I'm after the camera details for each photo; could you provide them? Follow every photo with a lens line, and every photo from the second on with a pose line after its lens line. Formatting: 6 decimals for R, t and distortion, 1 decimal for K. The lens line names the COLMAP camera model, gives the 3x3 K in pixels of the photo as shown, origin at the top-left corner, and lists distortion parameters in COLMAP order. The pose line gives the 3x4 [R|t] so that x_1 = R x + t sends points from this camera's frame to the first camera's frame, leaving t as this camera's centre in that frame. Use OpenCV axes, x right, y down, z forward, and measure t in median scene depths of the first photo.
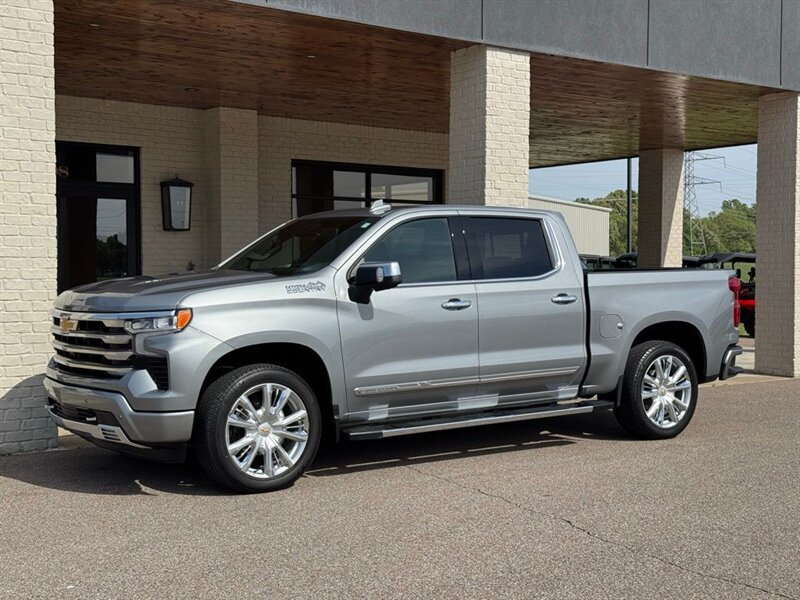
lens RADIAL K [[1120.8, 0, 403.0], [0, 1120.8, 300.4], [0, 0, 1]] dist [0.136539, 0.000000]
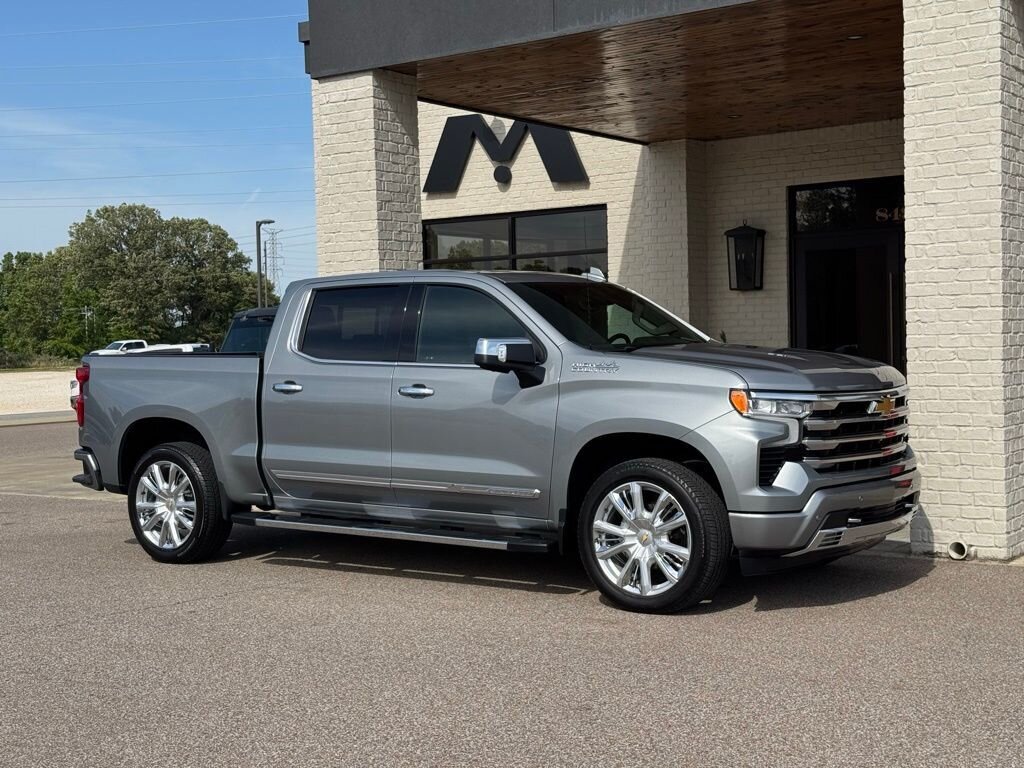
lens RADIAL K [[1434.7, 0, 502.9], [0, 1434.7, 386.9], [0, 0, 1]] dist [0.136539, 0.000000]
pose [[0.294807, 0.022621, -0.955289, 0.900872], [-0.001083, 0.999727, 0.023340, -0.020967], [0.955556, -0.005846, 0.294751, 0.633362]]
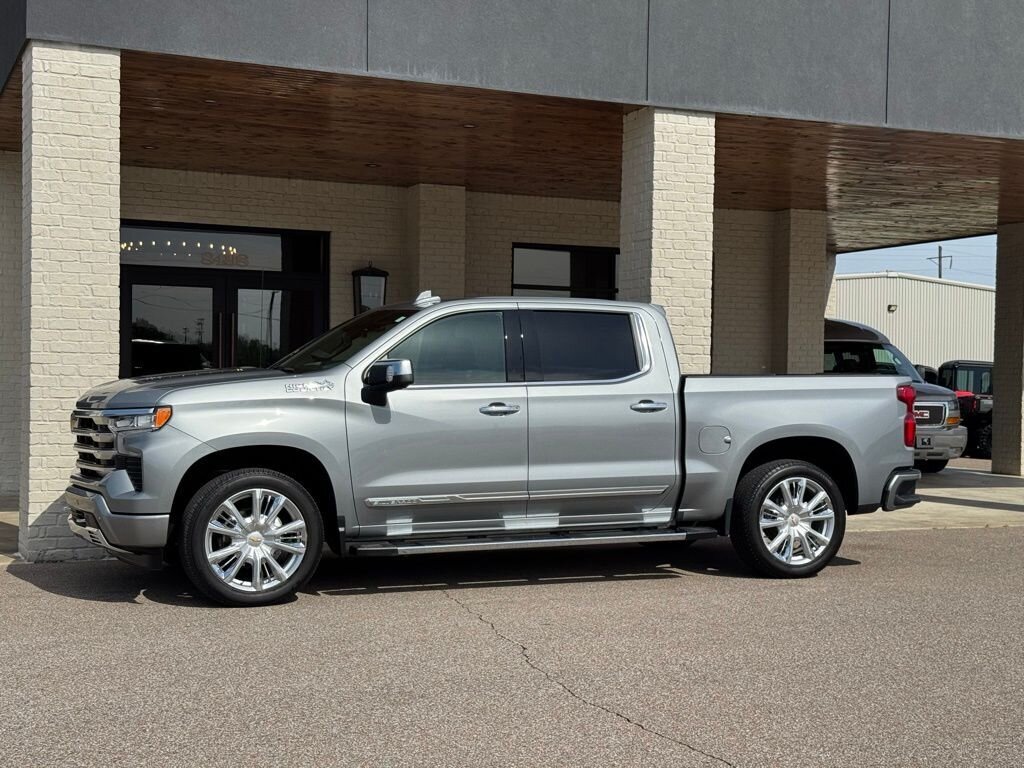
lens RADIAL K [[1434.7, 0, 509.3], [0, 1434.7, 391.8], [0, 0, 1]] dist [0.136539, 0.000000]
pose [[0.973378, 0.014277, -0.228762, 0.250472], [-0.018584, 0.999688, -0.016683, 0.006986], [0.228453, 0.020490, 0.973339, -0.078094]]
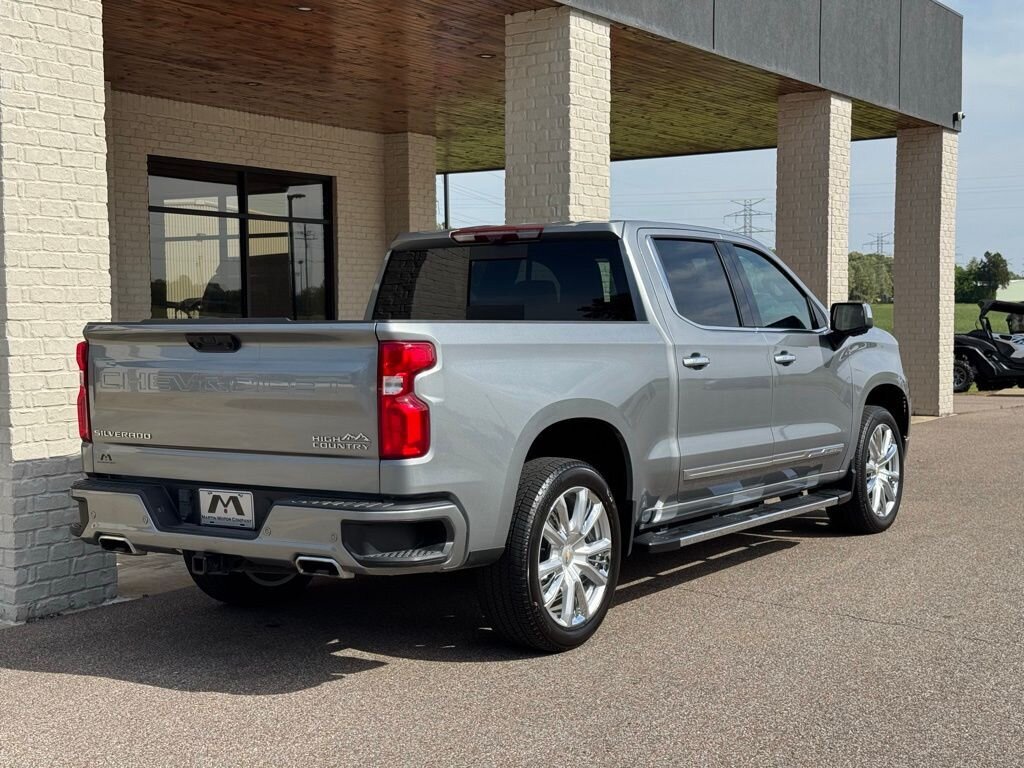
lens RADIAL K [[1434.7, 0, 516.4], [0, 1434.7, 387.3], [0, 0, 1]] dist [0.136539, 0.000000]
pose [[0.941596, -0.027198, 0.335644, -0.324854], [0.018228, 0.999388, 0.029848, -0.009144], [-0.336251, -0.021987, 0.941516, 0.134565]]
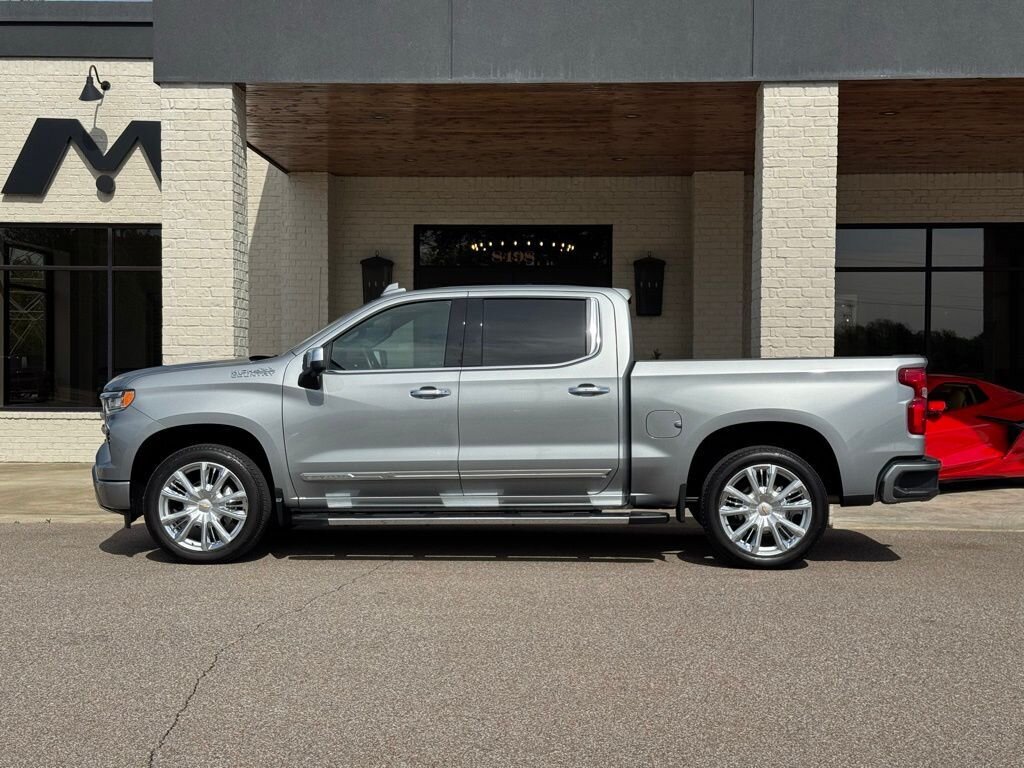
lens RADIAL K [[1434.7, 0, 507.2], [0, 1434.7, 389.5], [0, 0, 1]] dist [0.136539, 0.000000]
pose [[0.771980, 0.014122, -0.635490, 0.687471], [-0.020504, 0.999786, -0.002691, 0.002320], [0.635316, 0.015108, 0.772104, 0.091517]]
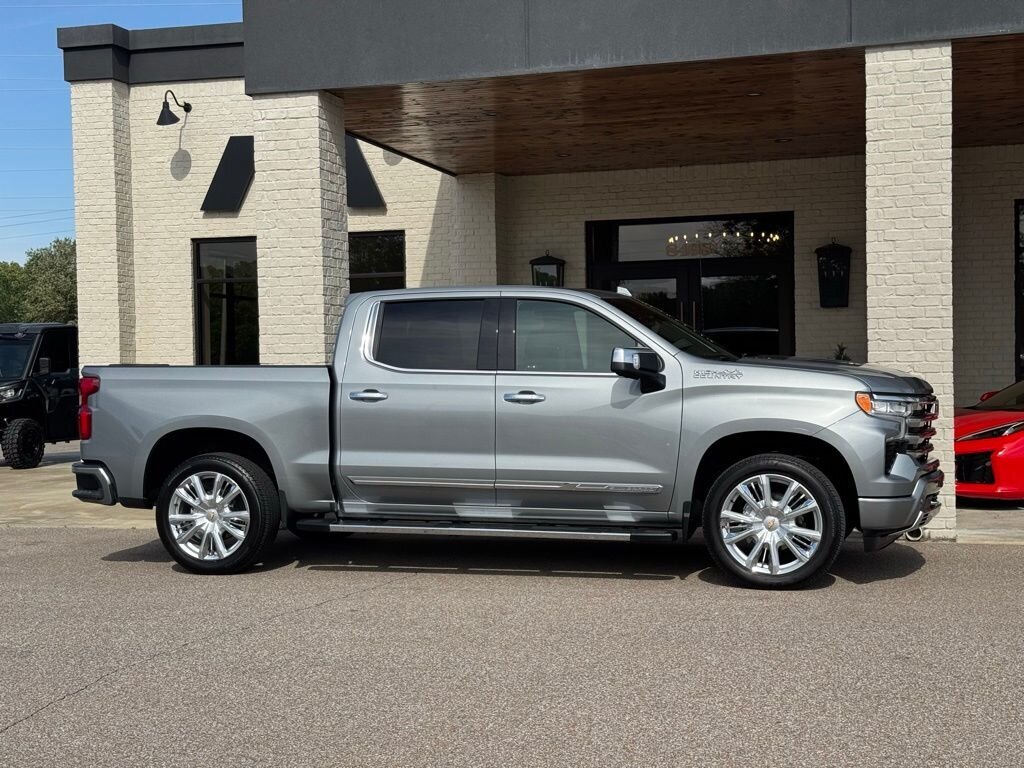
lens RADIAL K [[1434.7, 0, 507.7], [0, 1434.7, 387.5], [0, 0, 1]] dist [0.136539, 0.000000]
pose [[0.597823, 0.002680, -0.801624, 0.798918], [-0.002854, 0.999995, 0.001215, -0.006094], [0.801623, 0.001562, 0.597828, 0.284764]]
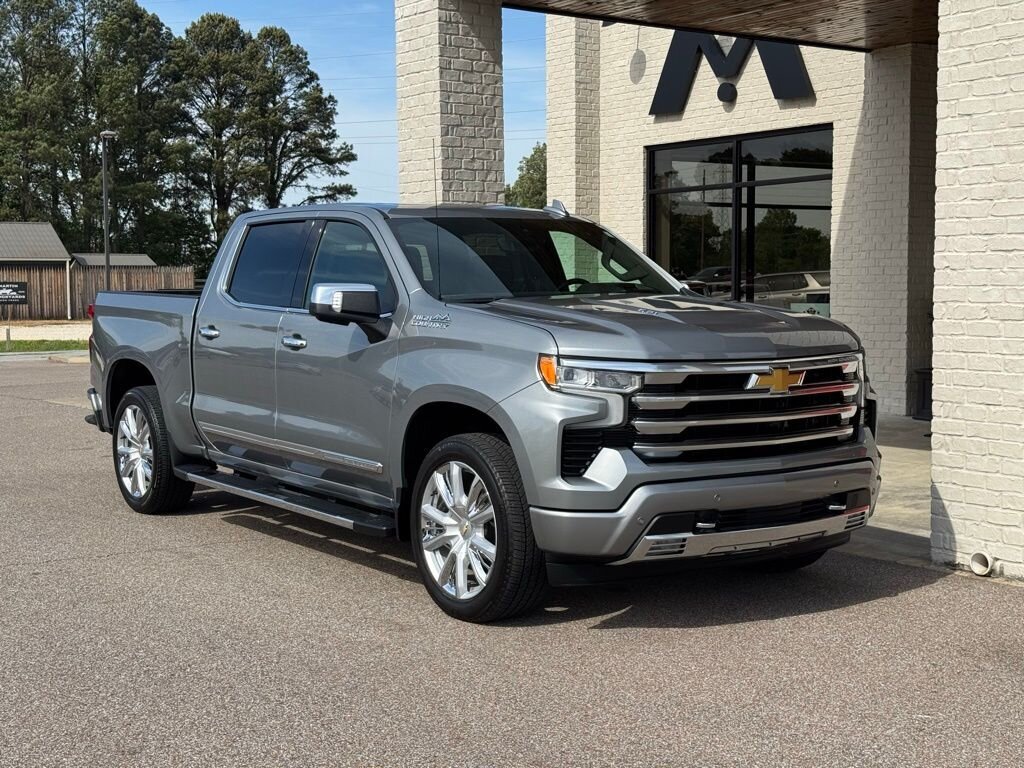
lens RADIAL K [[1434.7, 0, 507.3], [0, 1434.7, 387.6], [0, 0, 1]] dist [0.136539, 0.000000]
pose [[-0.013678, 0.075164, -0.997077, 0.821069], [-0.016702, 0.997014, 0.075388, -0.033192], [0.999767, 0.017684, -0.012382, 0.952253]]
